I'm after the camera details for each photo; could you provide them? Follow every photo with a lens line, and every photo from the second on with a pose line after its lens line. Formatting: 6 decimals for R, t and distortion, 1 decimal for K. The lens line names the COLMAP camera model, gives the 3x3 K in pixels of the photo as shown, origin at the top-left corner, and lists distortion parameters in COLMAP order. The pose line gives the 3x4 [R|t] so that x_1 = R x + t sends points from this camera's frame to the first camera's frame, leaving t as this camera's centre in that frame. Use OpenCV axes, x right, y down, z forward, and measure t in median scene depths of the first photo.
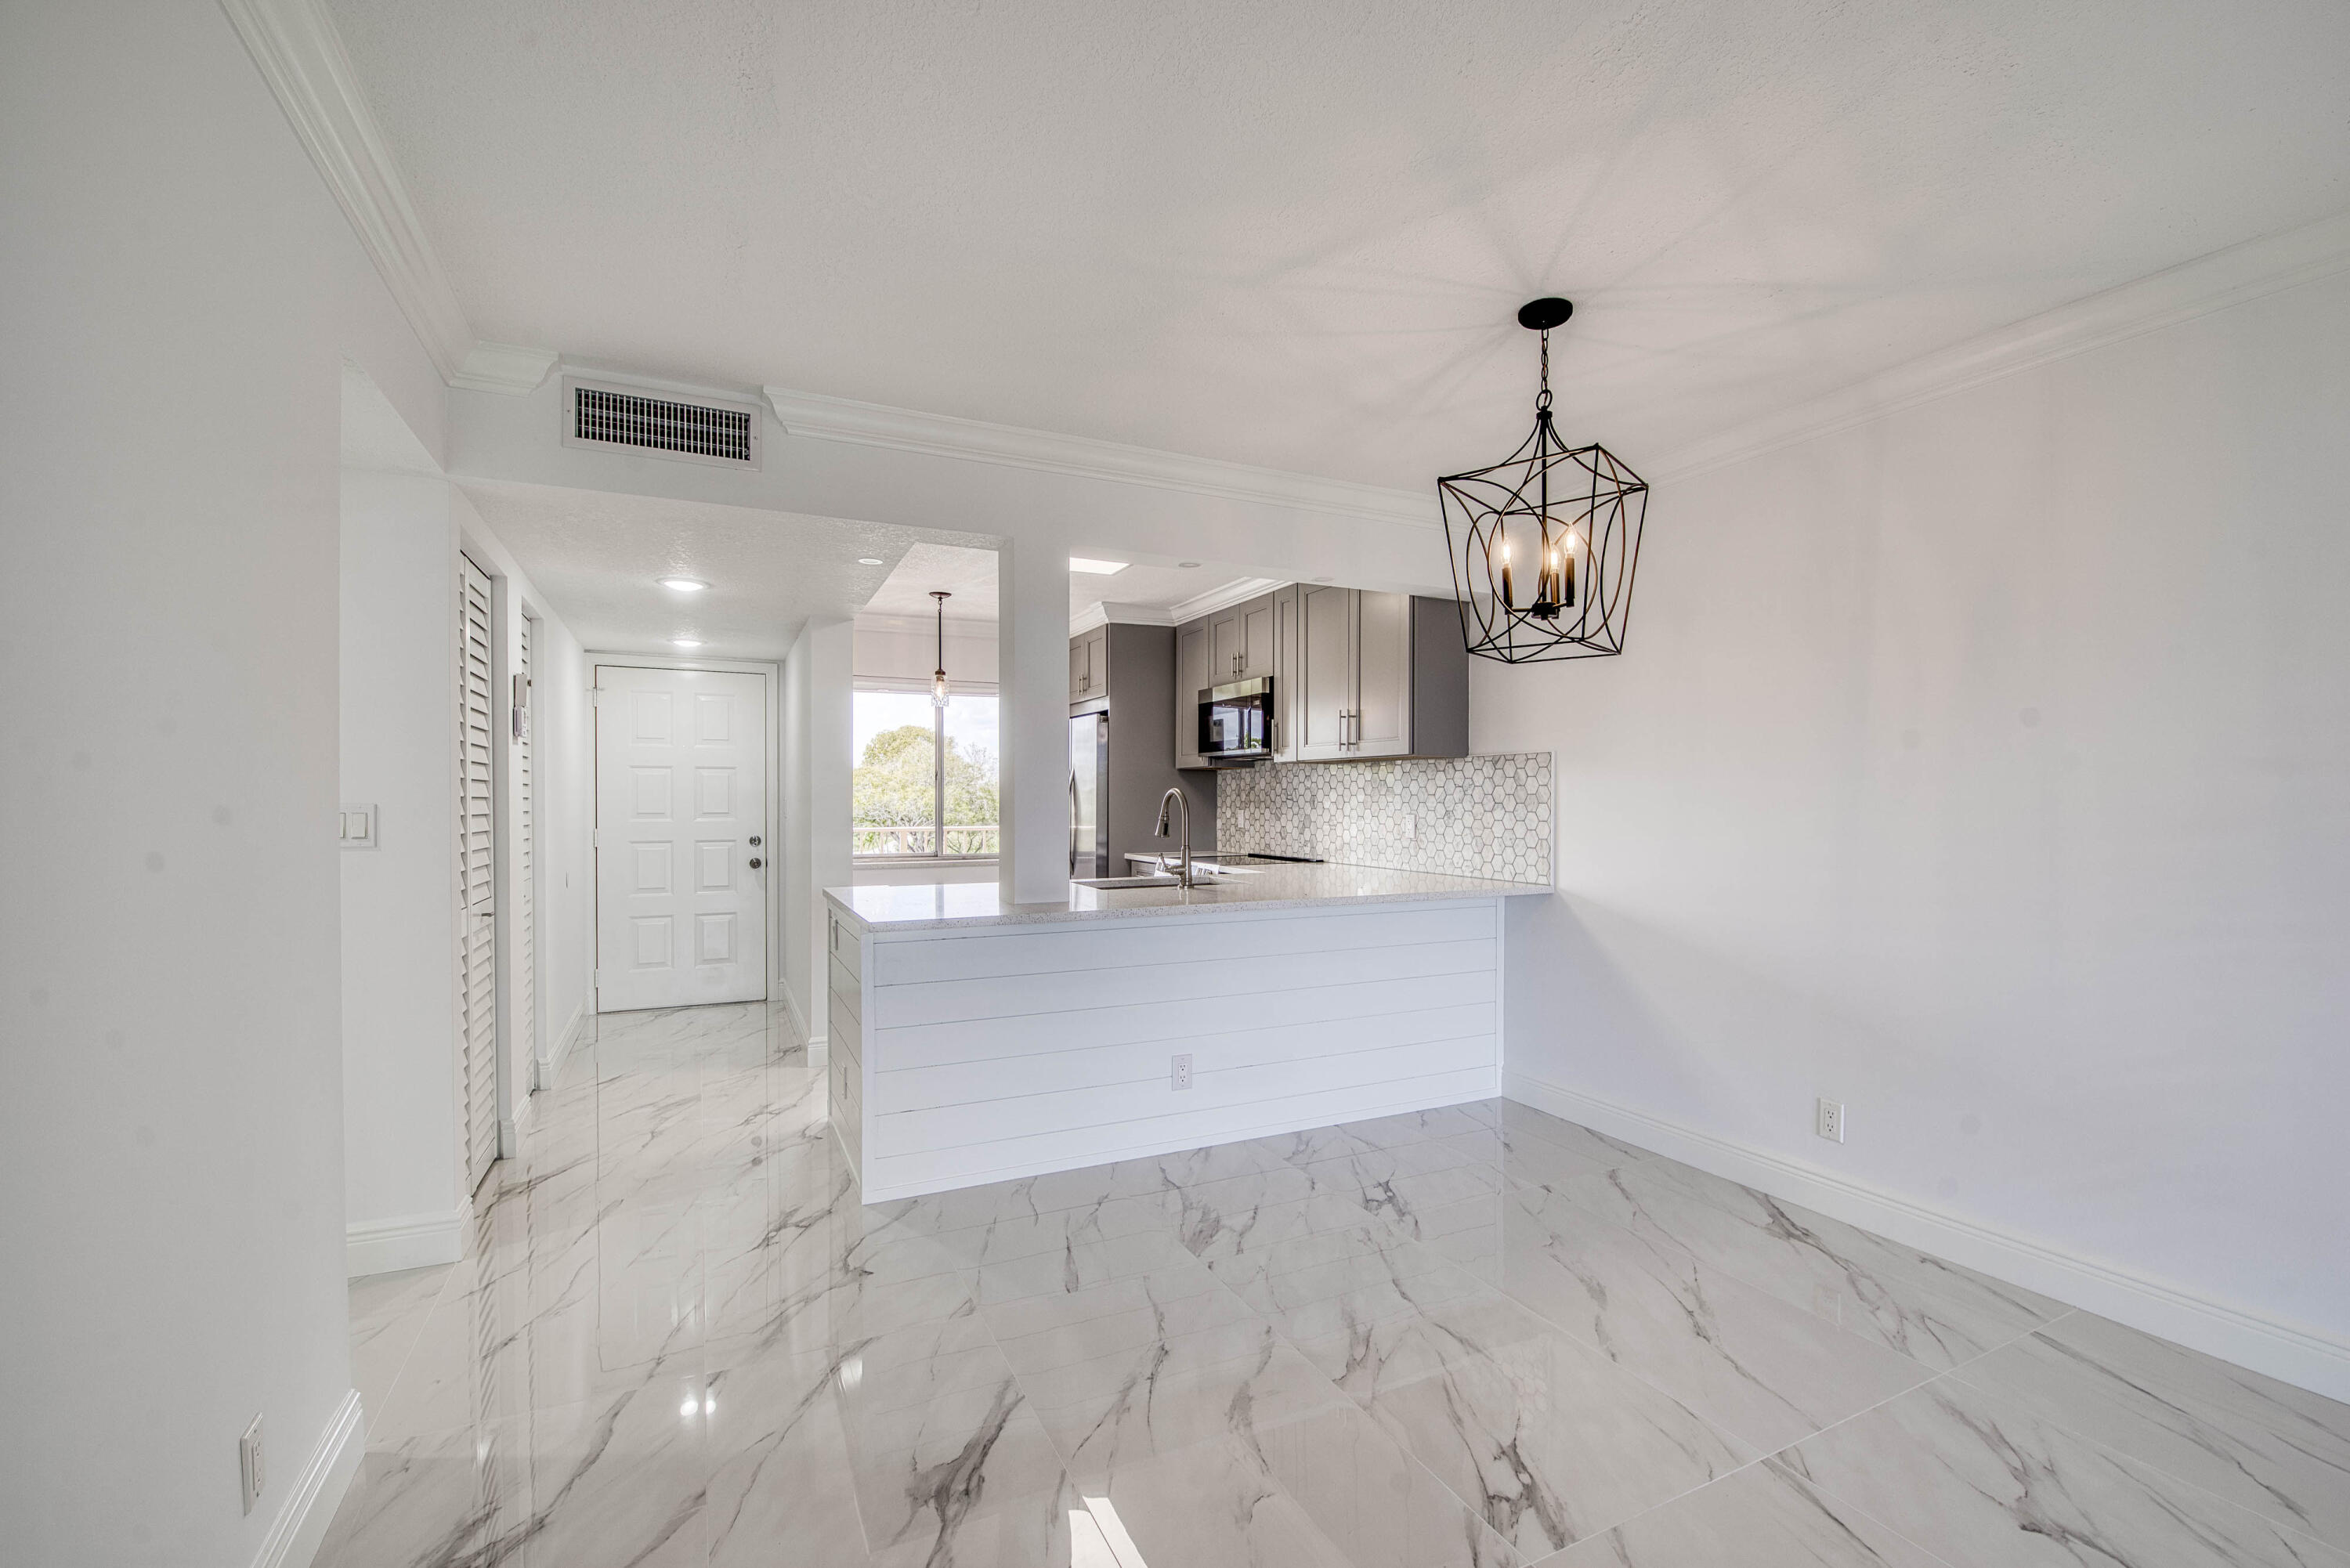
lens RADIAL K [[1047.4, 0, 1170.0], [0, 1047.4, 790.8], [0, 0, 1]] dist [-0.018723, -0.001290]
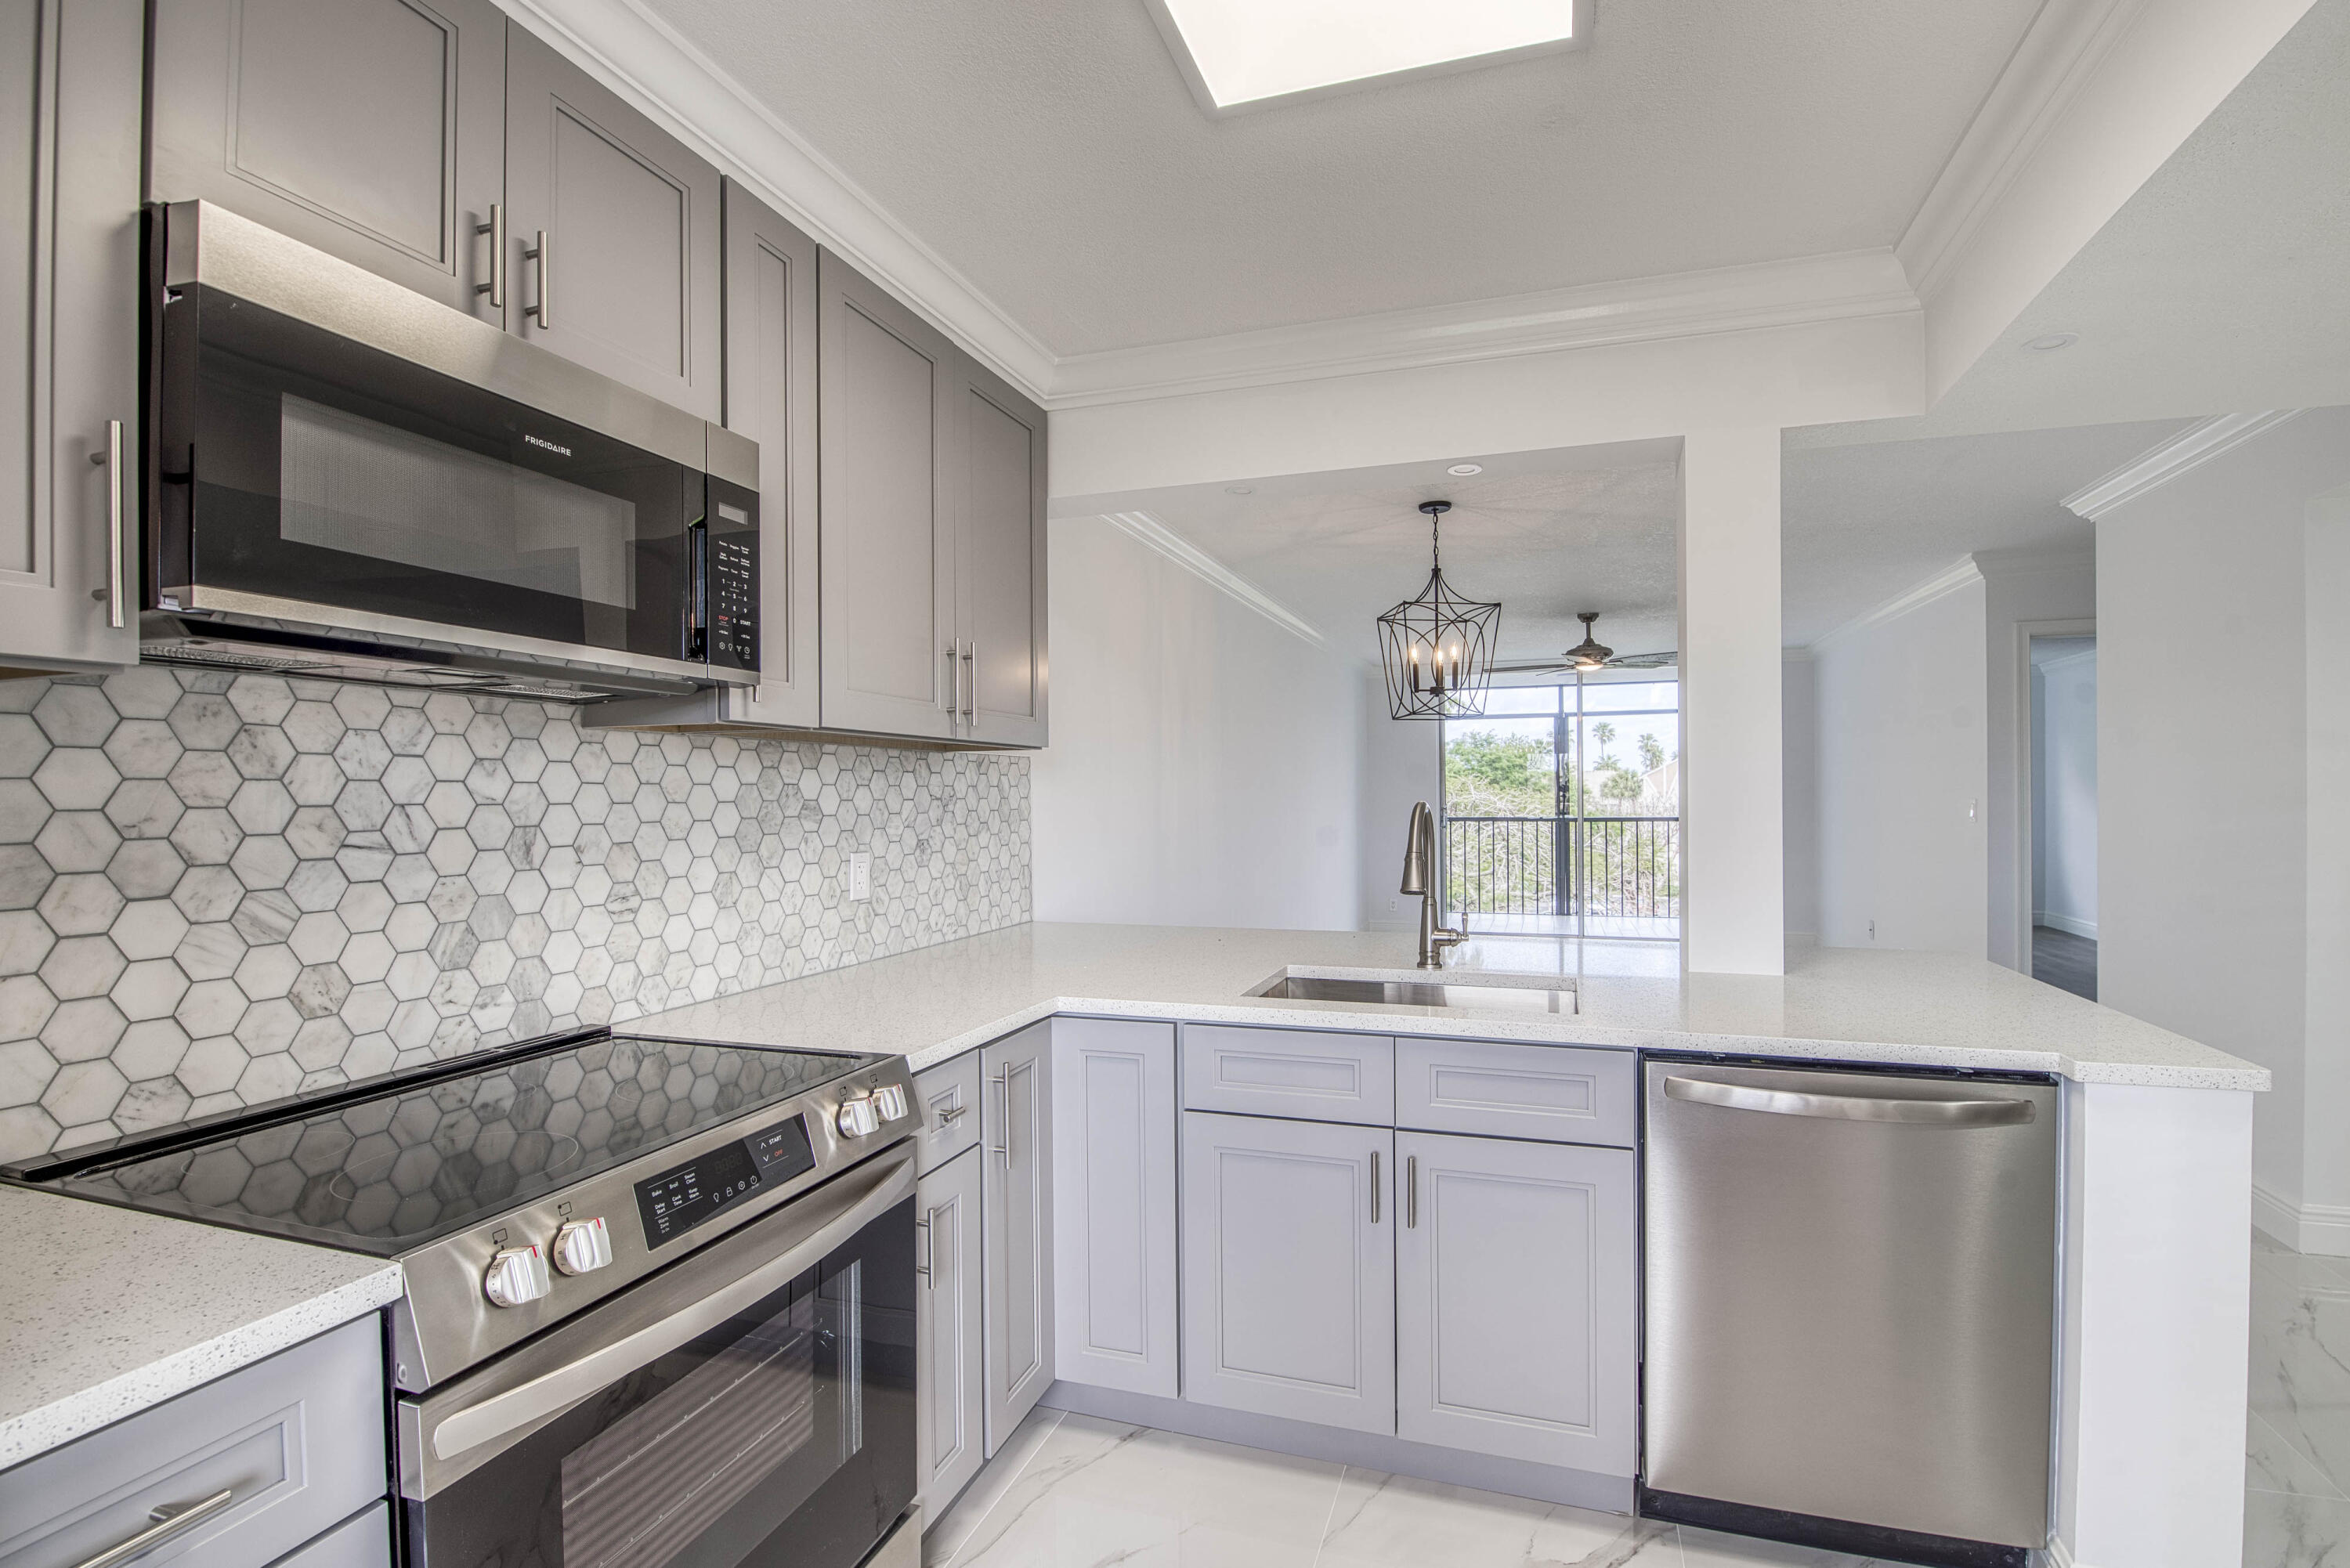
lens RADIAL K [[1047.4, 0, 1214.8], [0, 1047.4, 793.1], [0, 0, 1]] dist [-0.018723, -0.001290]
pose [[-0.745132, 0.006851, 0.666881, -0.223916], [0.003592, 0.999974, -0.006259, -0.002778], [-0.666907, -0.002269, -0.745138, 1.178363]]
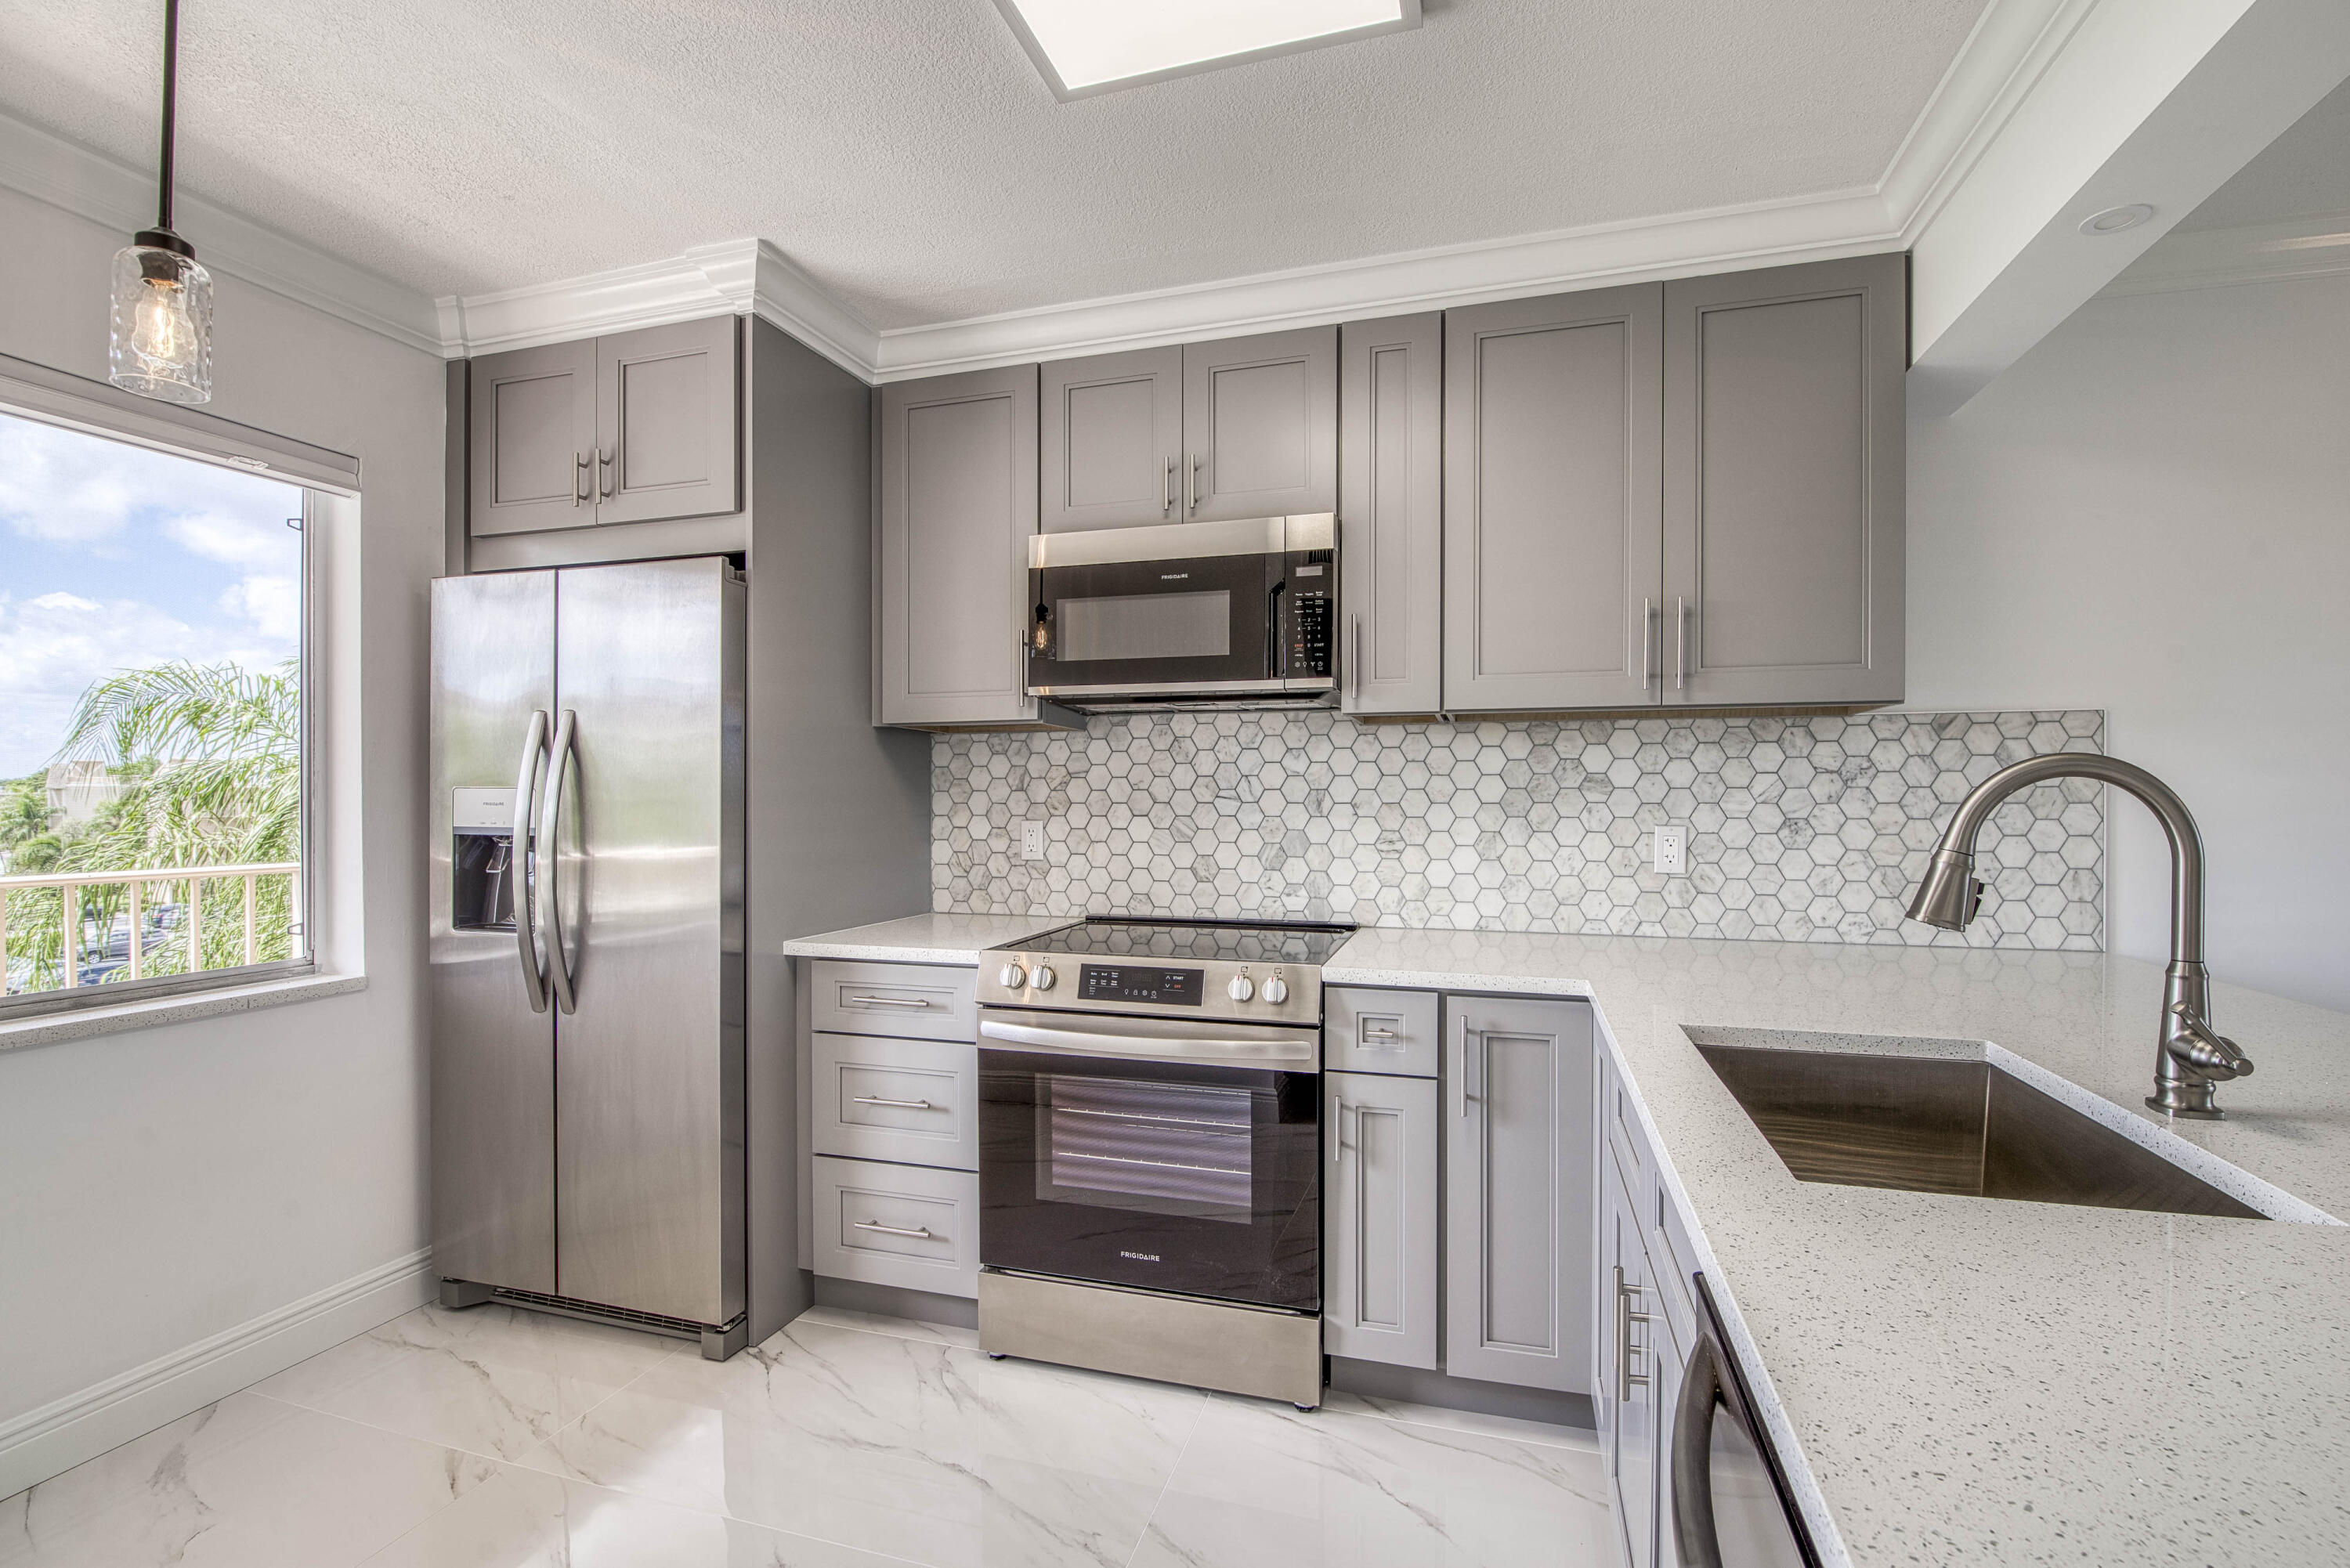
lens RADIAL K [[1047.4, 0, 1253.1], [0, 1047.4, 805.4], [0, 0, 1]] dist [-0.018723, -0.001290]
pose [[0.651726, -0.002701, 0.758450, -0.266898], [-0.005181, 0.999954, 0.008012, 0.008633], [-0.758437, -0.009151, 0.651682, 0.767056]]
